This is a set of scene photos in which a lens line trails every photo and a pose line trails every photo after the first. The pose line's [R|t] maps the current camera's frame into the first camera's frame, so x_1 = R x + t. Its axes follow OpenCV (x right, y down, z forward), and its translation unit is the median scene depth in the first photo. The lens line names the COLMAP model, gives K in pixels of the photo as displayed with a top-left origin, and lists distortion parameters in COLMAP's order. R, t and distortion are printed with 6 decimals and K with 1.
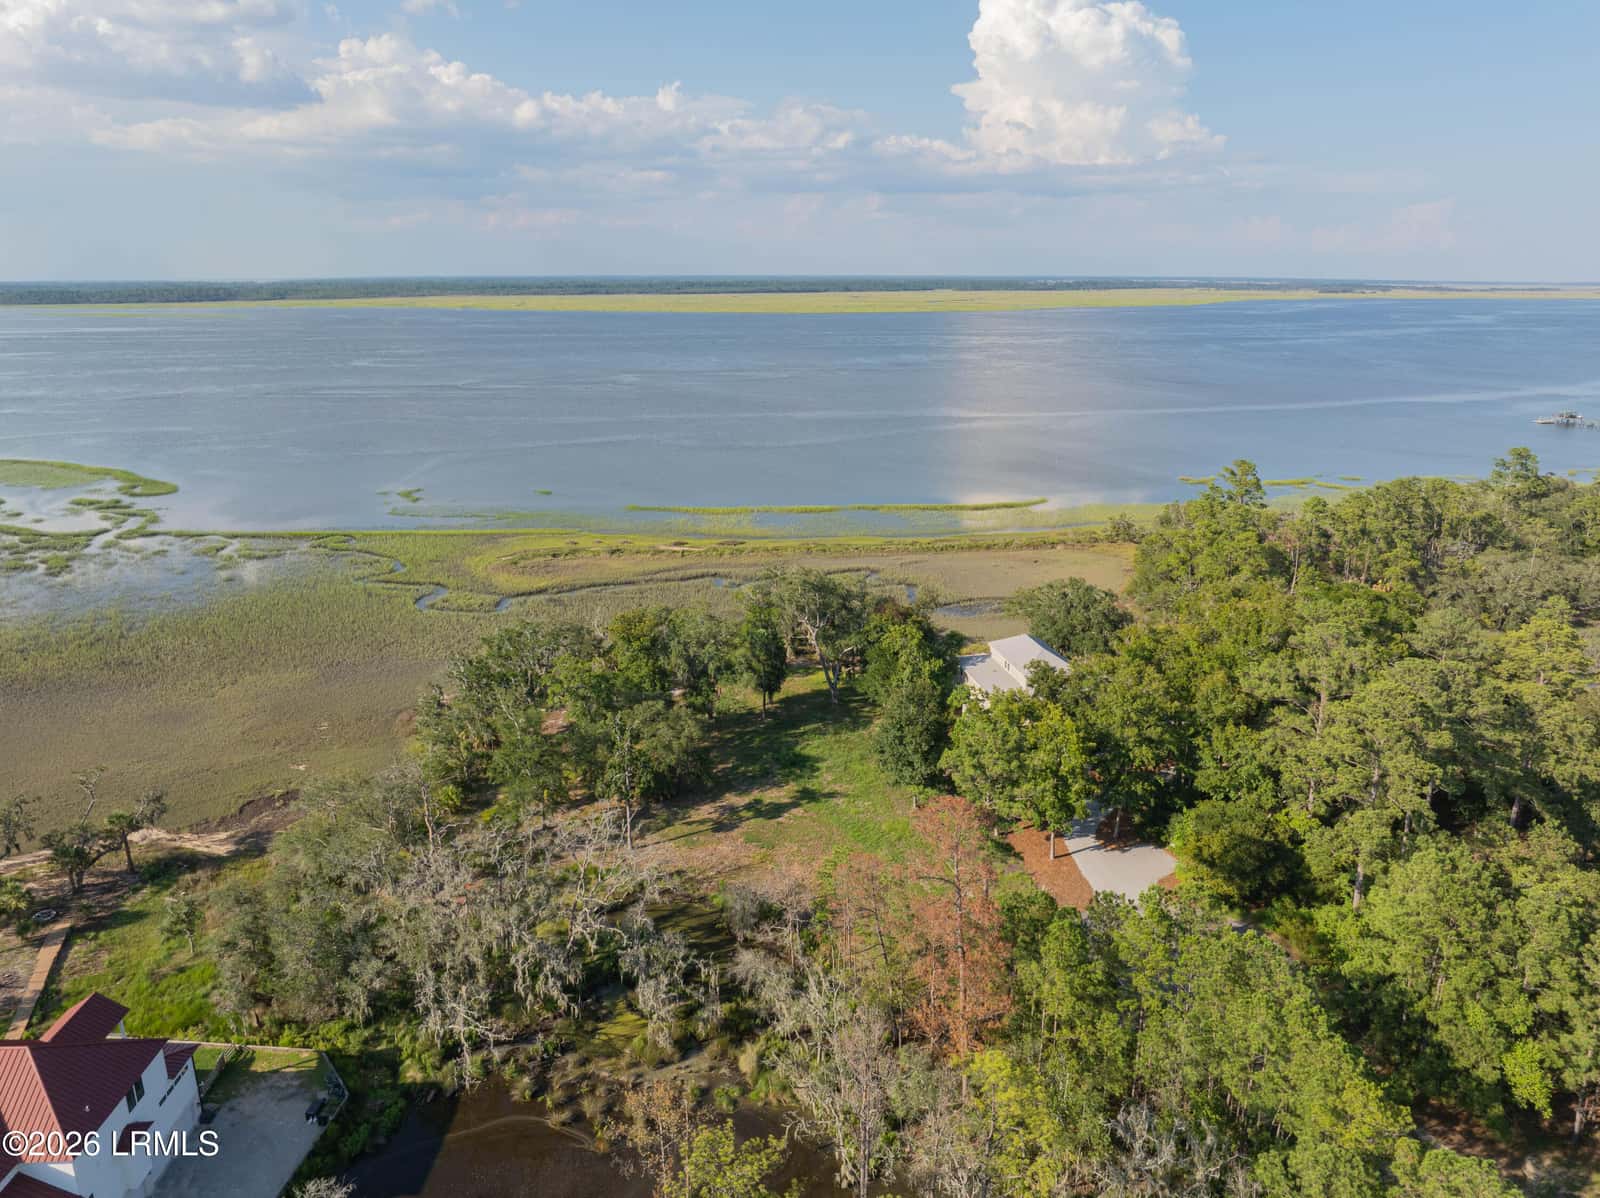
lens RADIAL K [[1123.6, 0, 804.8], [0, 1123.6, 603.2], [0, 0, 1]] dist [-0.048555, 0.011561]
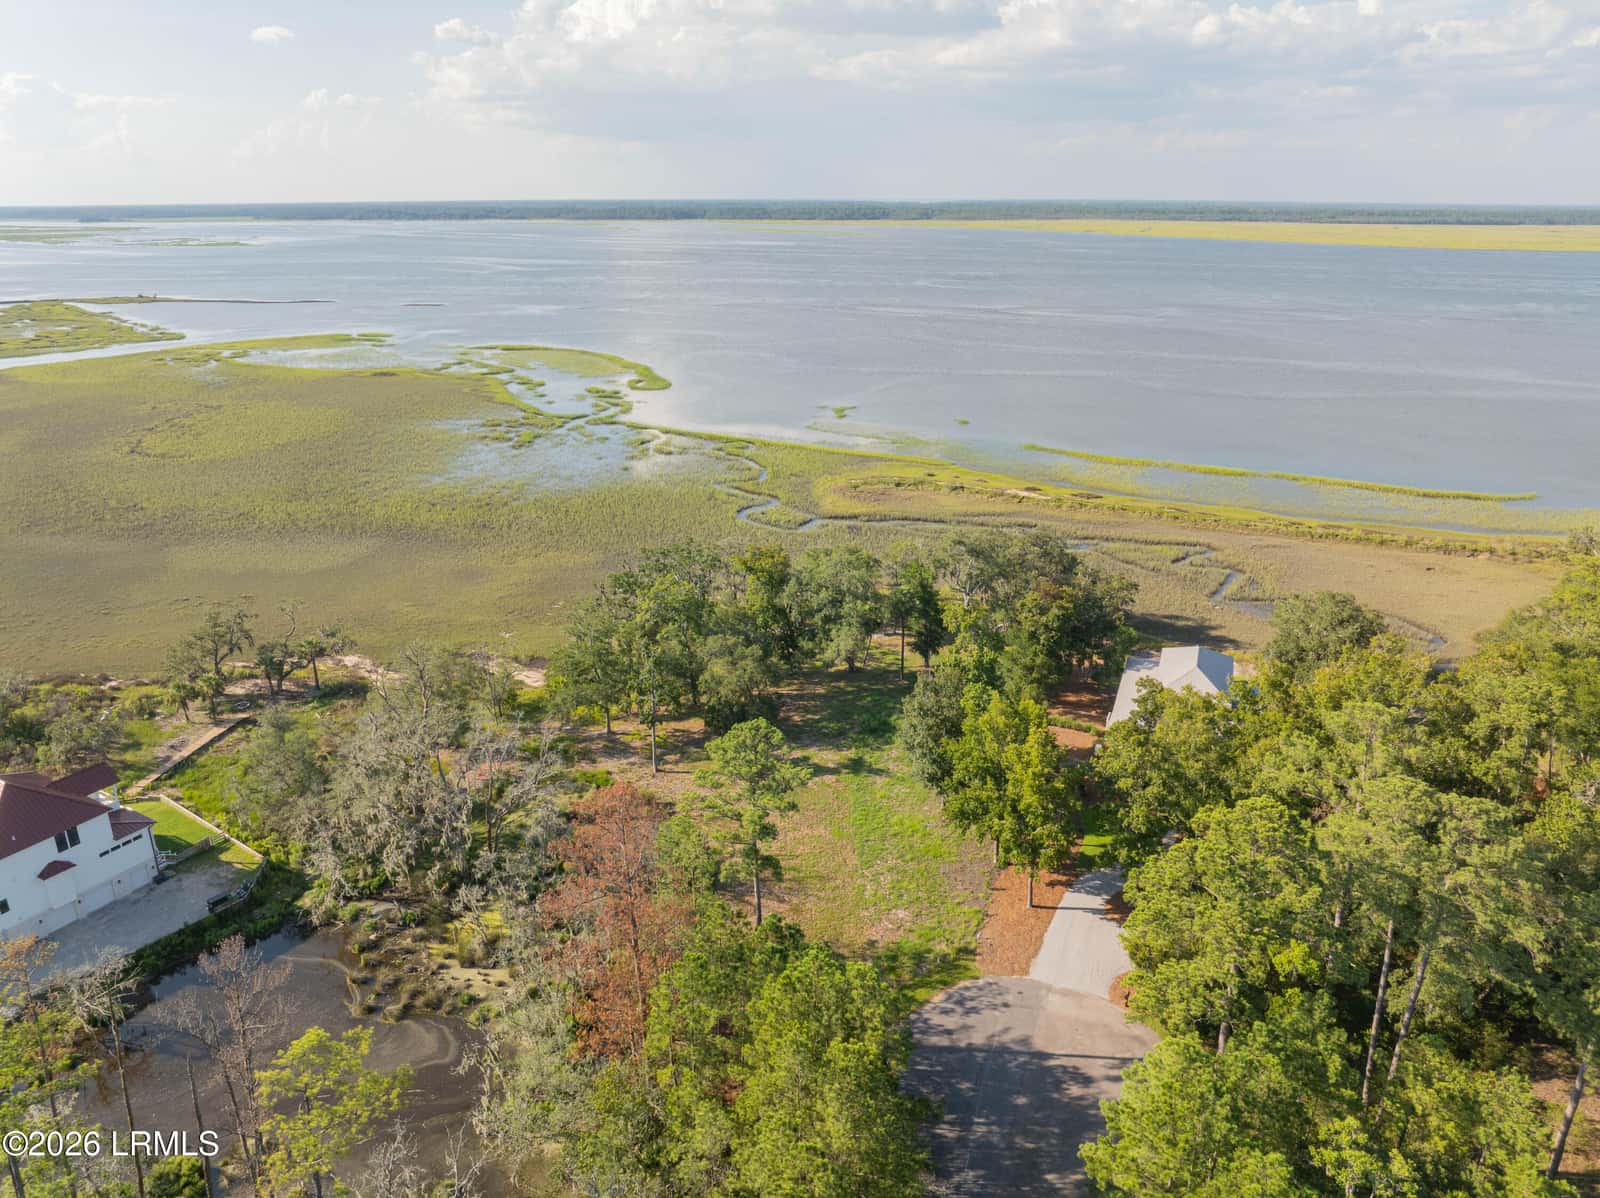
lens RADIAL K [[1123.6, 0, 797.2], [0, 1123.6, 586.4], [0, 0, 1]] dist [-0.048555, 0.011561]
pose [[0.849022, 0.171252, -0.499834, 0.171216], [-0.146473, 0.985225, 0.088755, -0.022376], [0.507648, -0.002143, 0.861562, 0.069132]]
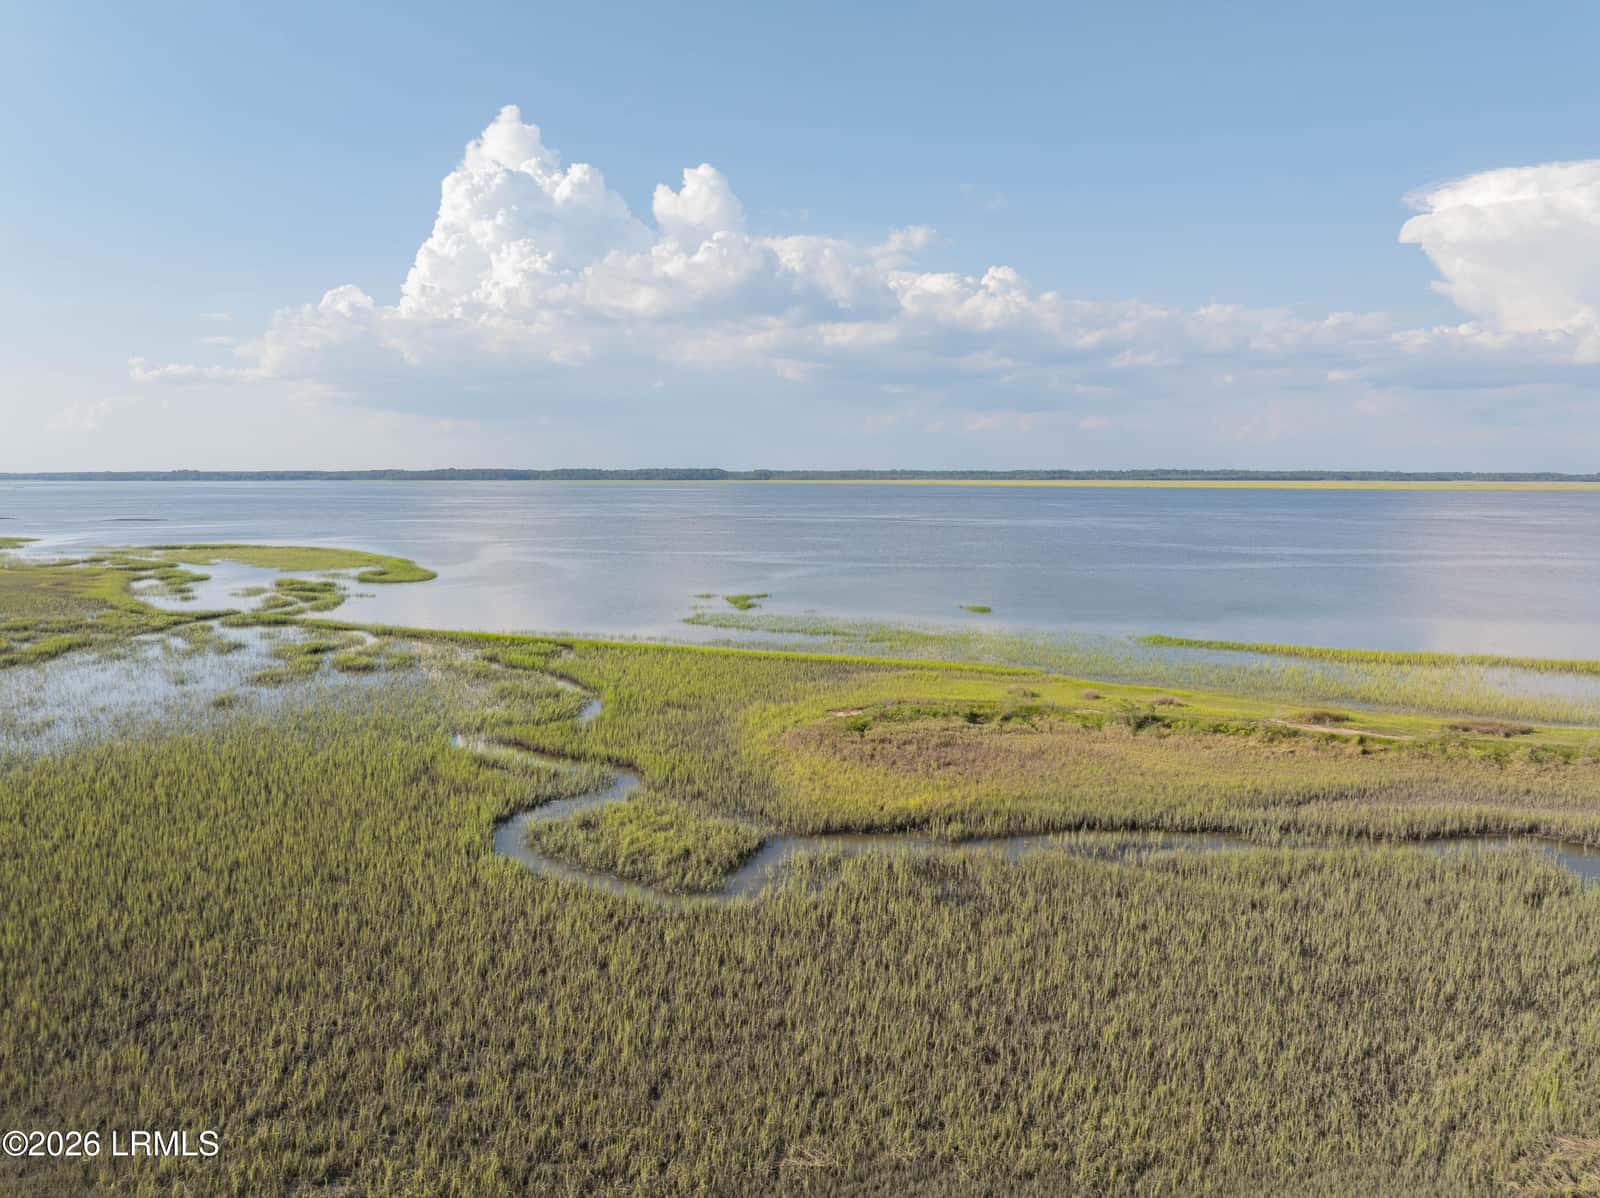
lens RADIAL K [[1120.3, 0, 812.2], [0, 1120.3, 594.4], [0, 0, 1]] dist [-0.042137, 0.008681]
pose [[0.921783, 0.043012, -0.385313, -0.105641], [-0.111576, 0.981213, -0.157392, -0.015013], [0.371305, 0.188073, 0.909264, 0.508220]]
